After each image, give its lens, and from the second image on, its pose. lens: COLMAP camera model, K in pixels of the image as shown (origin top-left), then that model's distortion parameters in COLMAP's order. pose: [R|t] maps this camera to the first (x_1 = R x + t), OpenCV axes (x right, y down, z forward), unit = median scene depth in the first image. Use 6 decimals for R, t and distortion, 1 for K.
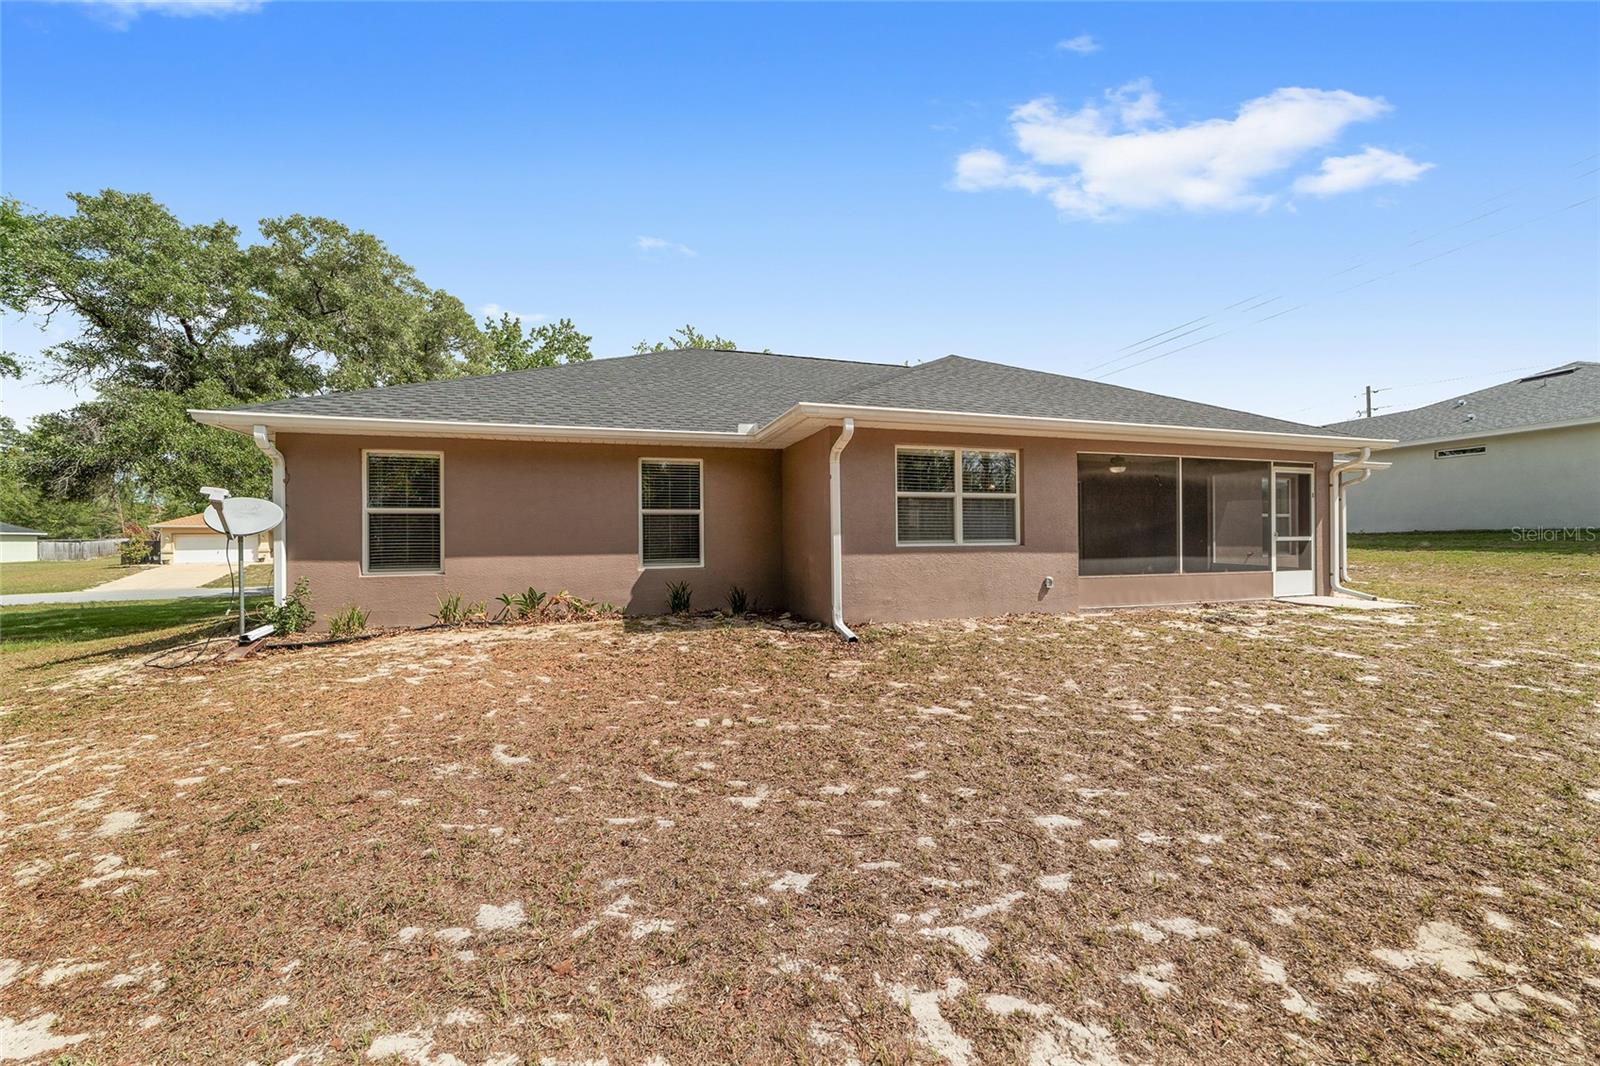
lens RADIAL K [[604.2, 0, 800.0], [0, 604.2, 533.0], [0, 0, 1]] dist [-0.000920, 0.004014]
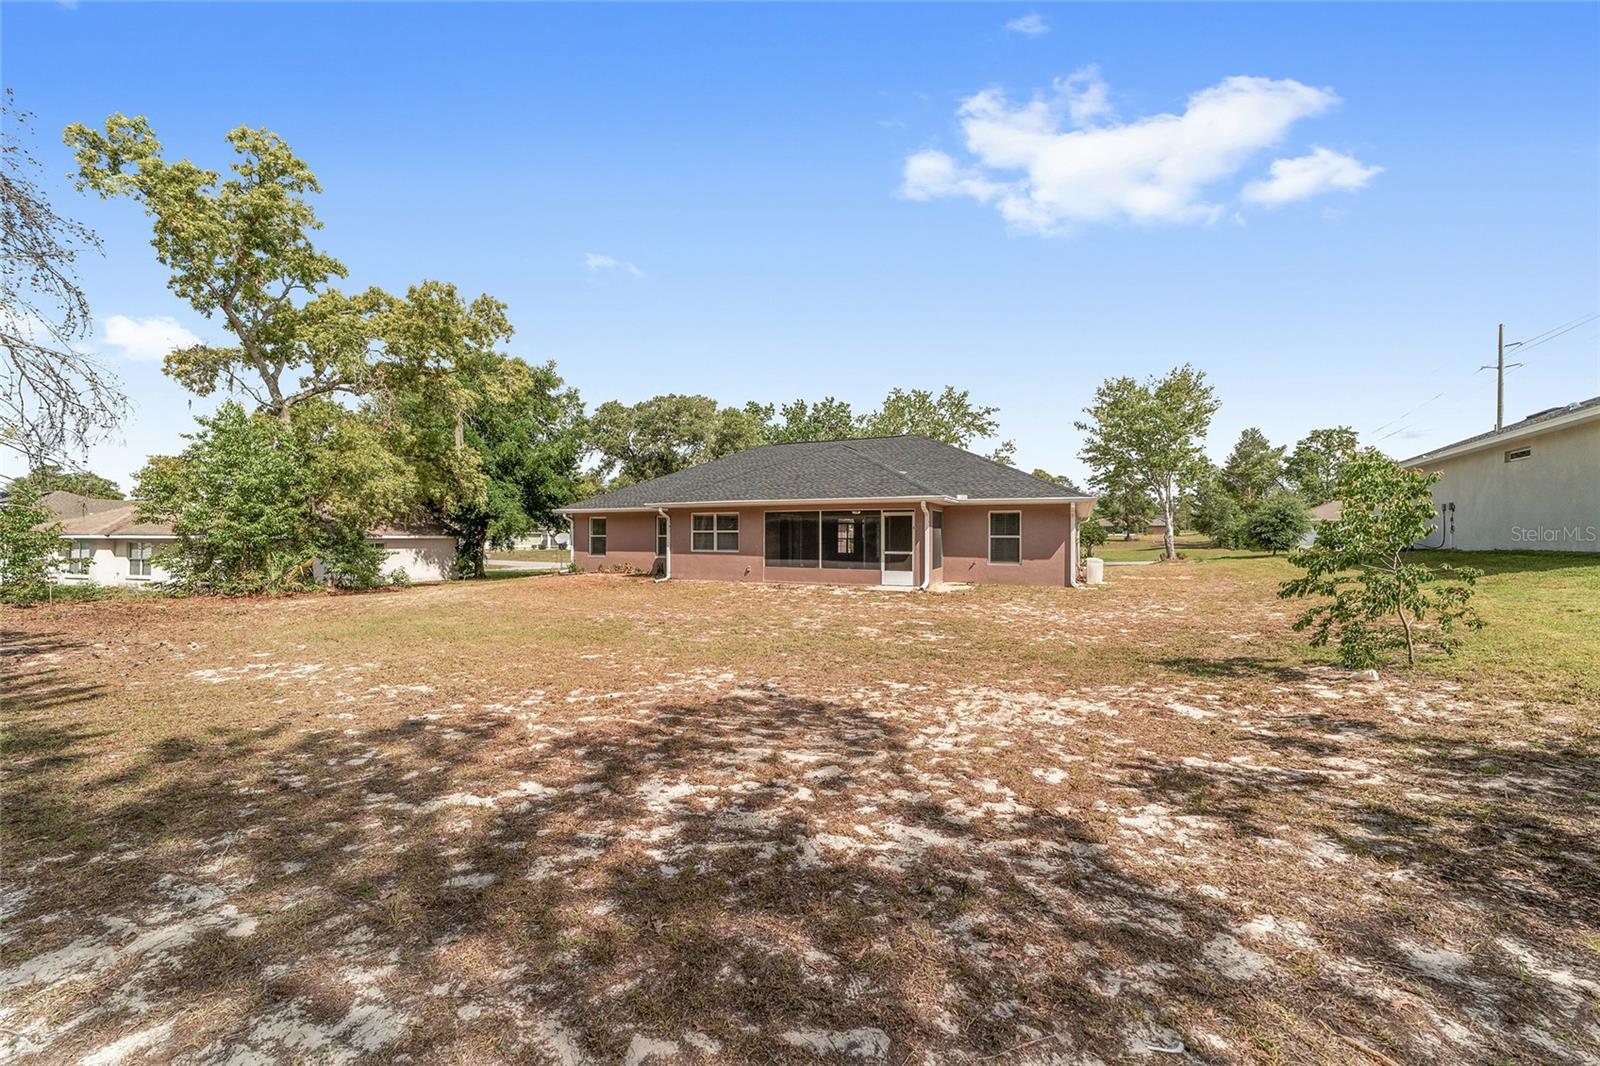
lens RADIAL K [[615.0, 0, 803.7], [0, 615.0, 545.8], [0, 0, 1]] dist [-0.001251, 0.000025]
pose [[0.735656, 0.019057, -0.677087, 1.999837], [-0.003020, 0.999686, 0.024856, -0.060127], [0.677348, -0.016240, 0.735483, -0.546529]]
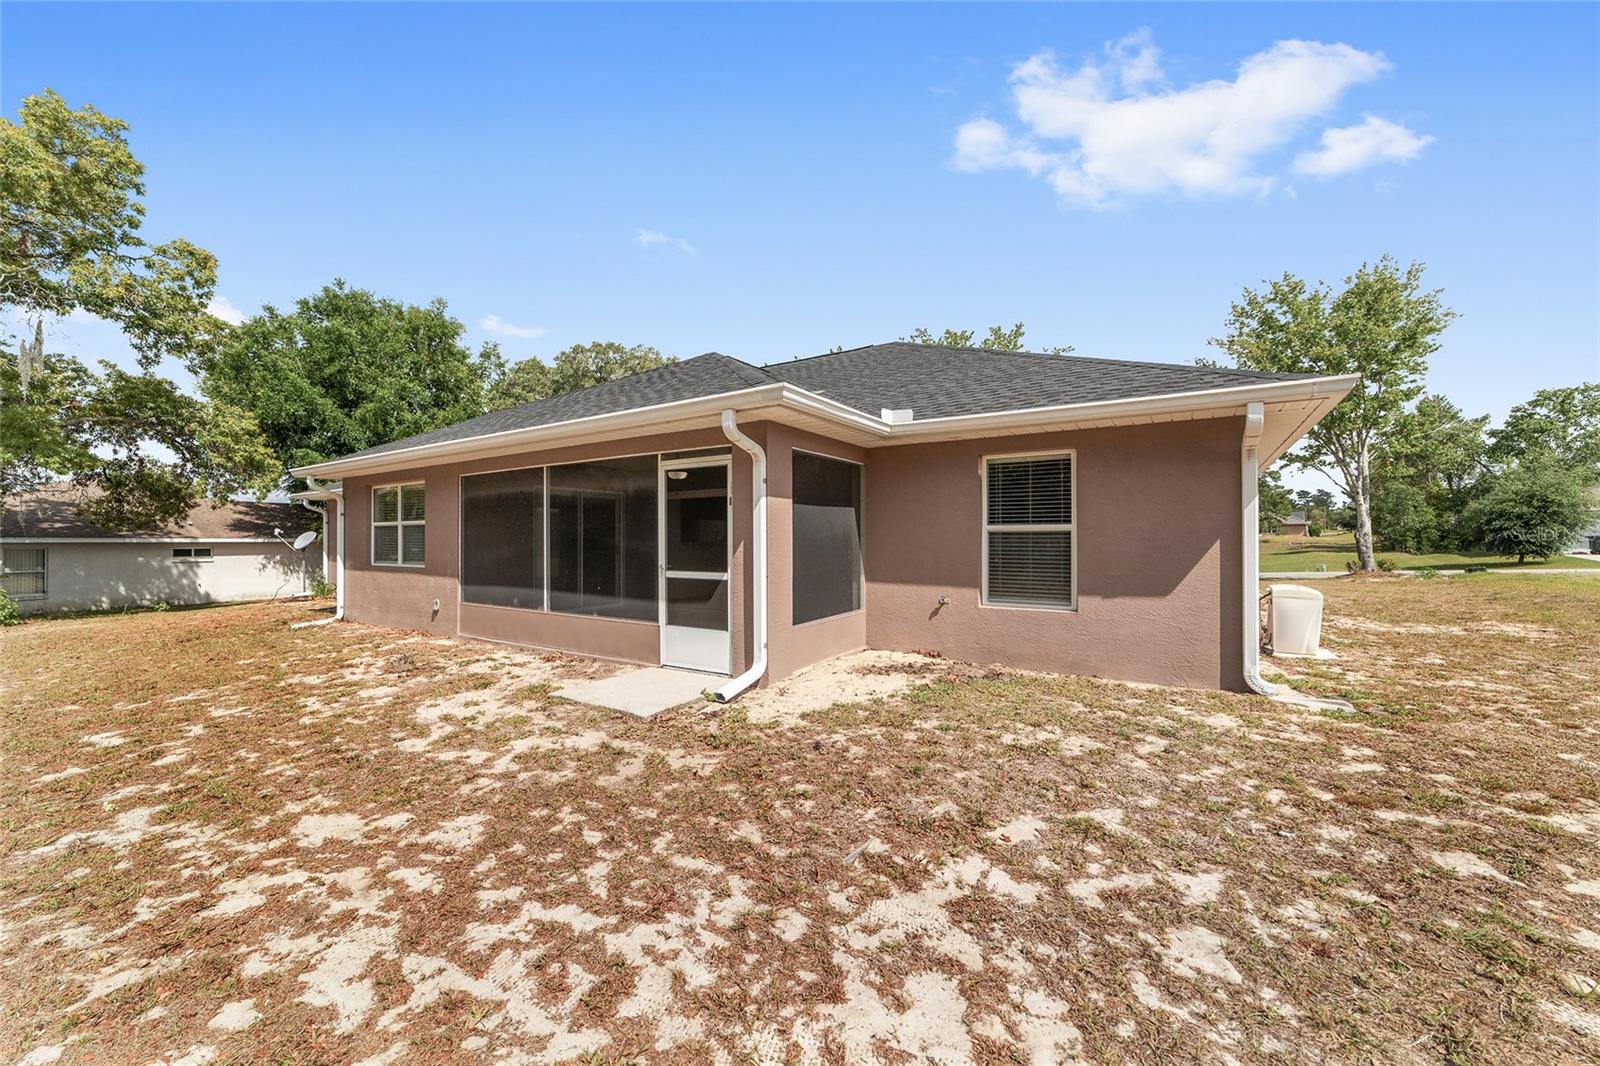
lens RADIAL K [[614.7, 0, 800.0], [0, 614.7, 533.0], [0, 0, 1]] dist [-0.001479, 0.000098]
pose [[0.631461, -0.003631, -0.775399, 1.492115], [0.003255, 0.999993, -0.002032, -0.034956], [0.775400, -0.001241, 0.631469, 0.758799]]
